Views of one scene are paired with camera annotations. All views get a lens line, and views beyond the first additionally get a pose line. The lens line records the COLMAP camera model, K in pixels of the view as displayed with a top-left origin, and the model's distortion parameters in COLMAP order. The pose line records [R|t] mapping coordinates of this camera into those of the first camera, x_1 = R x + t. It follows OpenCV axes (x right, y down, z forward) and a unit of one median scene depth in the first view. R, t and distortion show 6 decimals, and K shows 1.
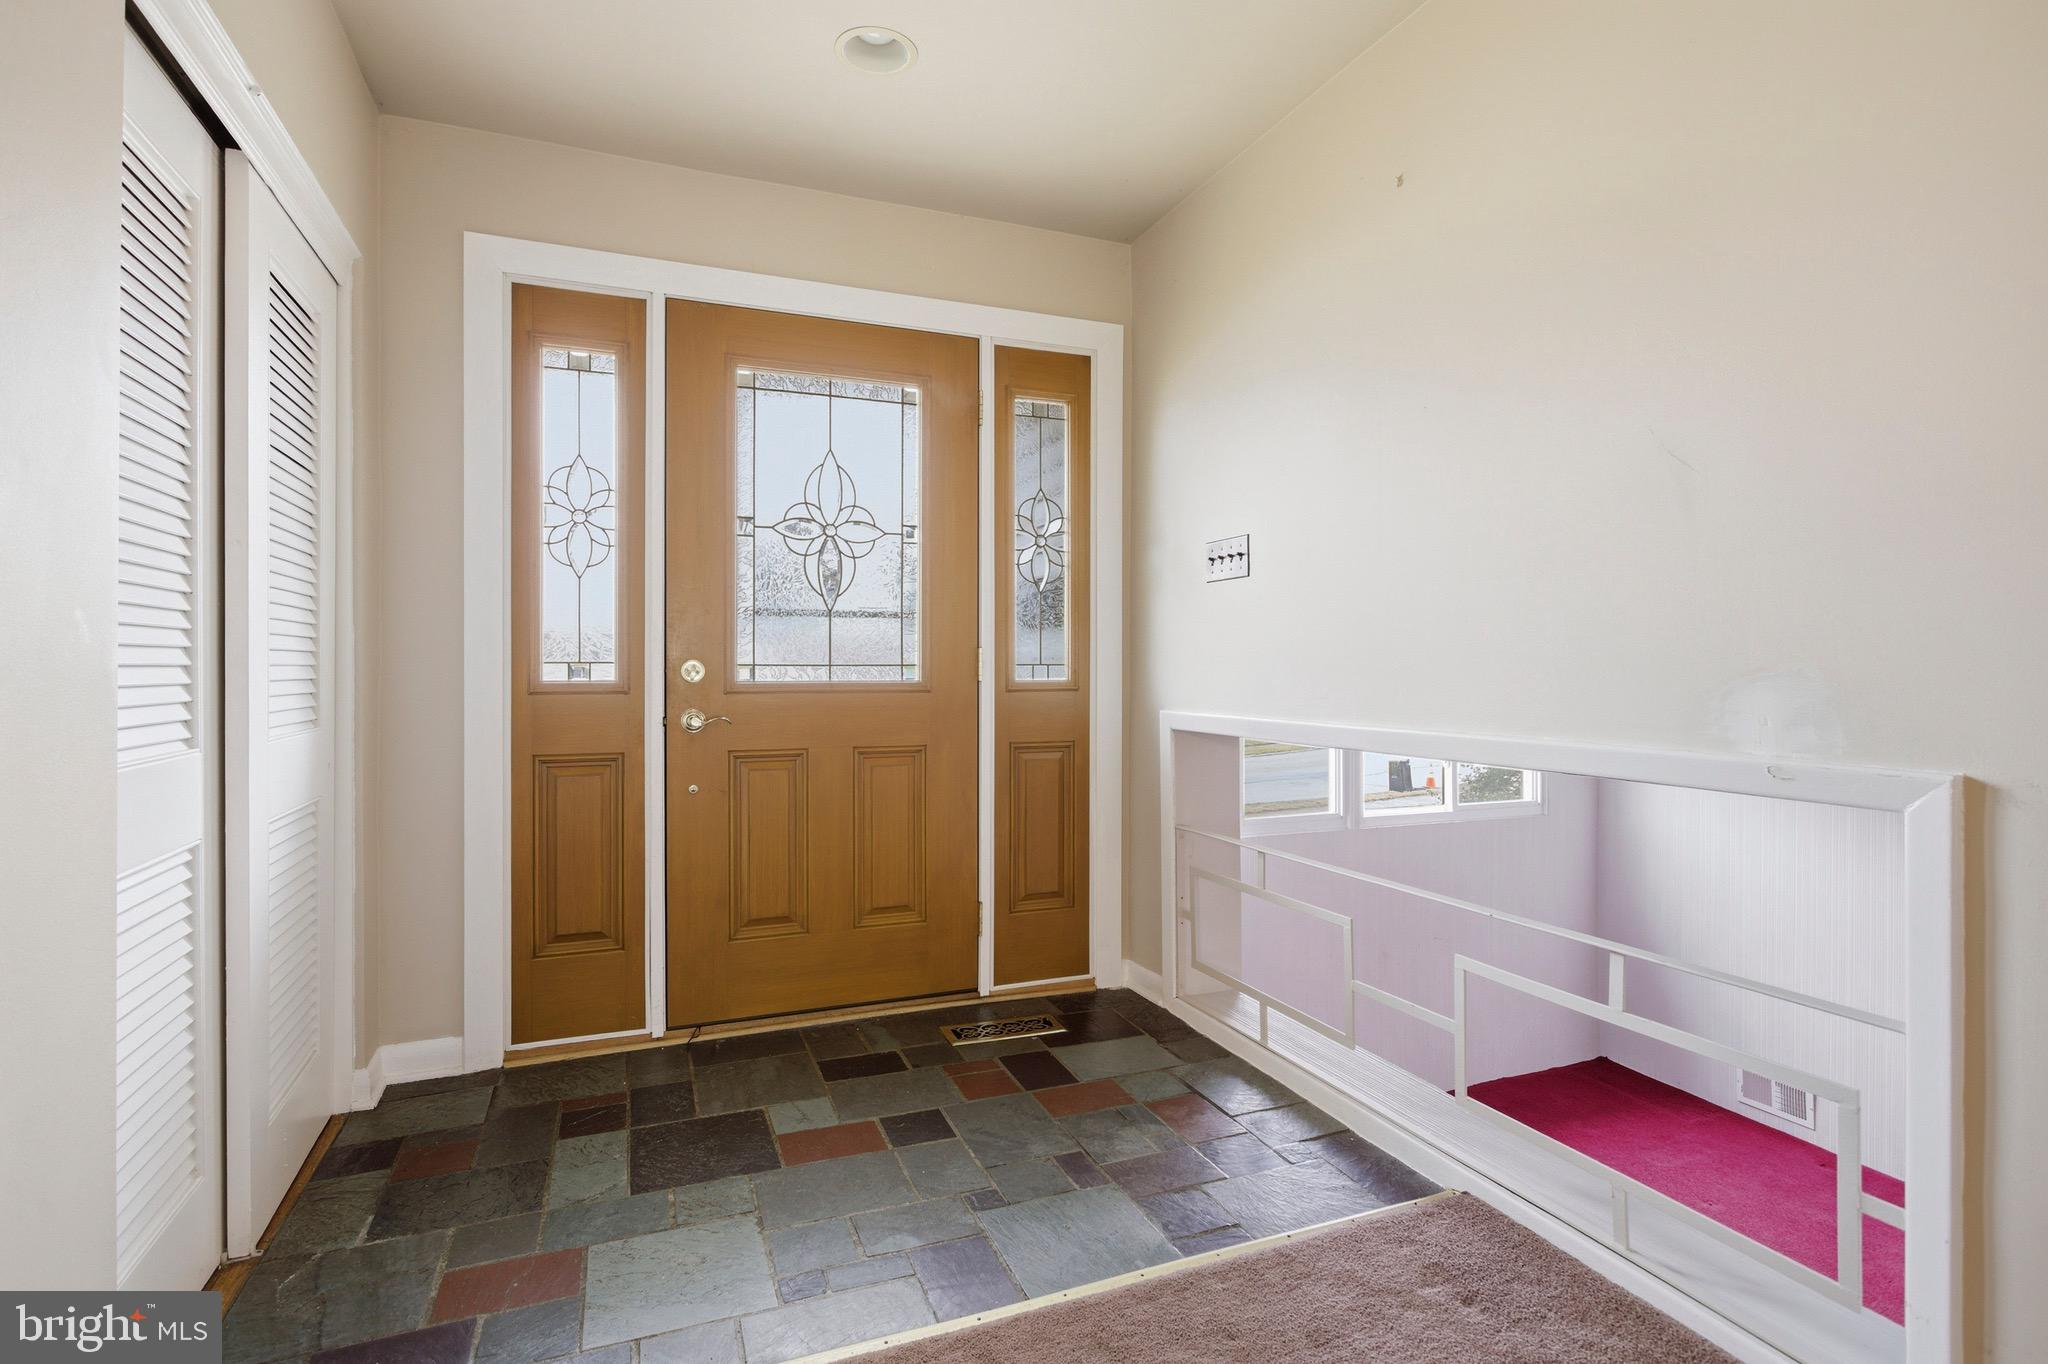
lens RADIAL K [[984.7, 0, 1005.5], [0, 984.7, 670.7], [0, 0, 1]] dist [-0.010527, 0.002264]
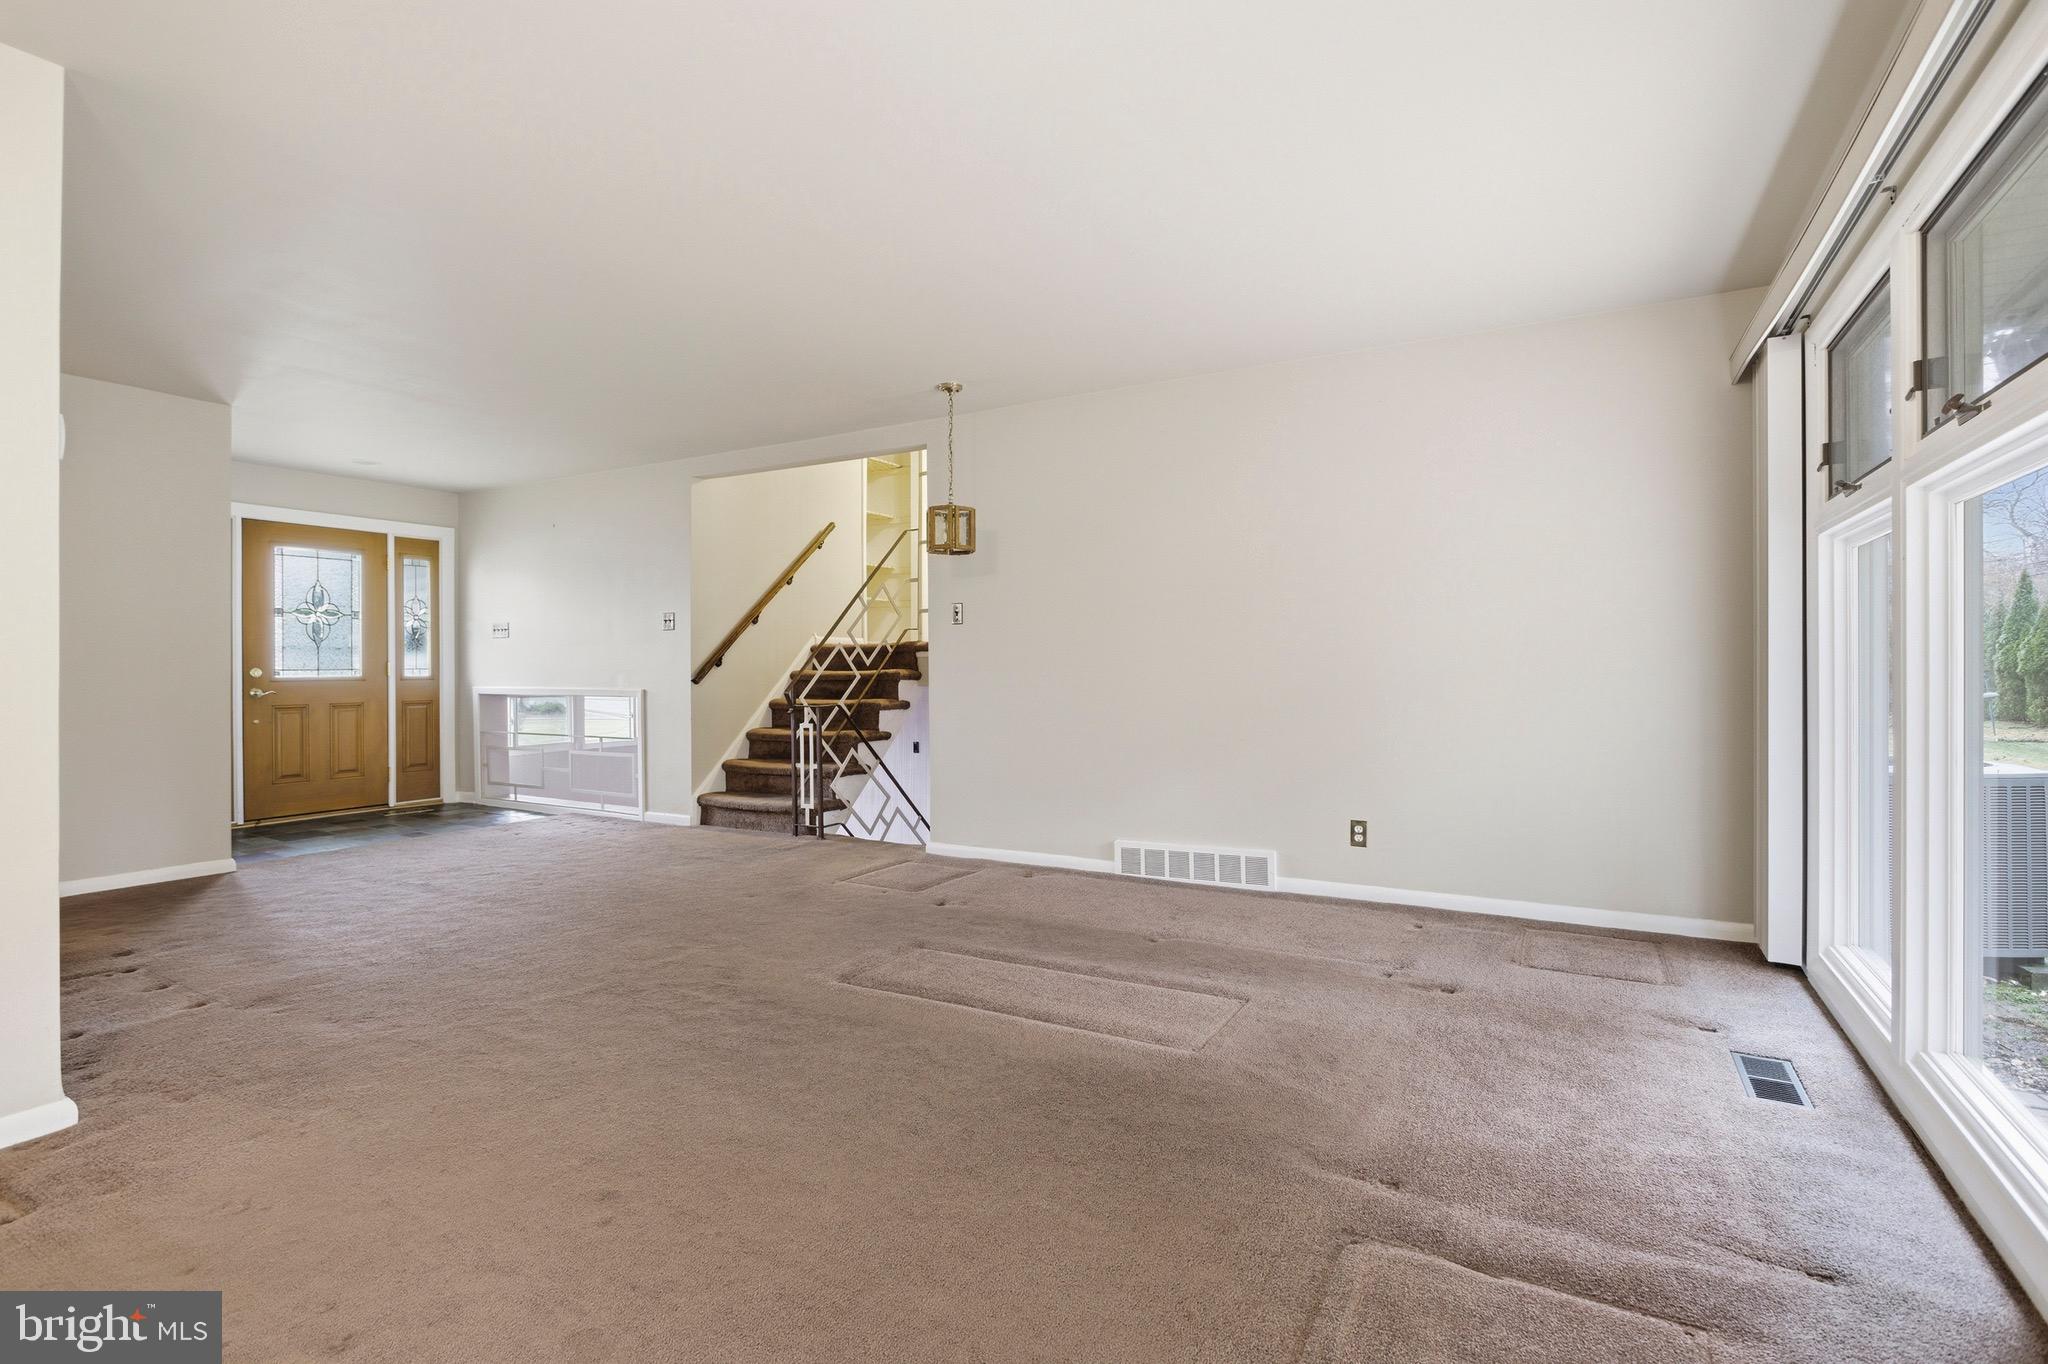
lens RADIAL K [[984.7, 0, 1030.7], [0, 984.7, 666.7], [0, 0, 1]] dist [-0.010527, 0.002264]
pose [[0.774170, -0.005918, 0.632950, -0.328127], [0.008484, 0.999963, -0.001028, 0.003190], [-0.632920, 0.006166, 0.774192, -1.850984]]
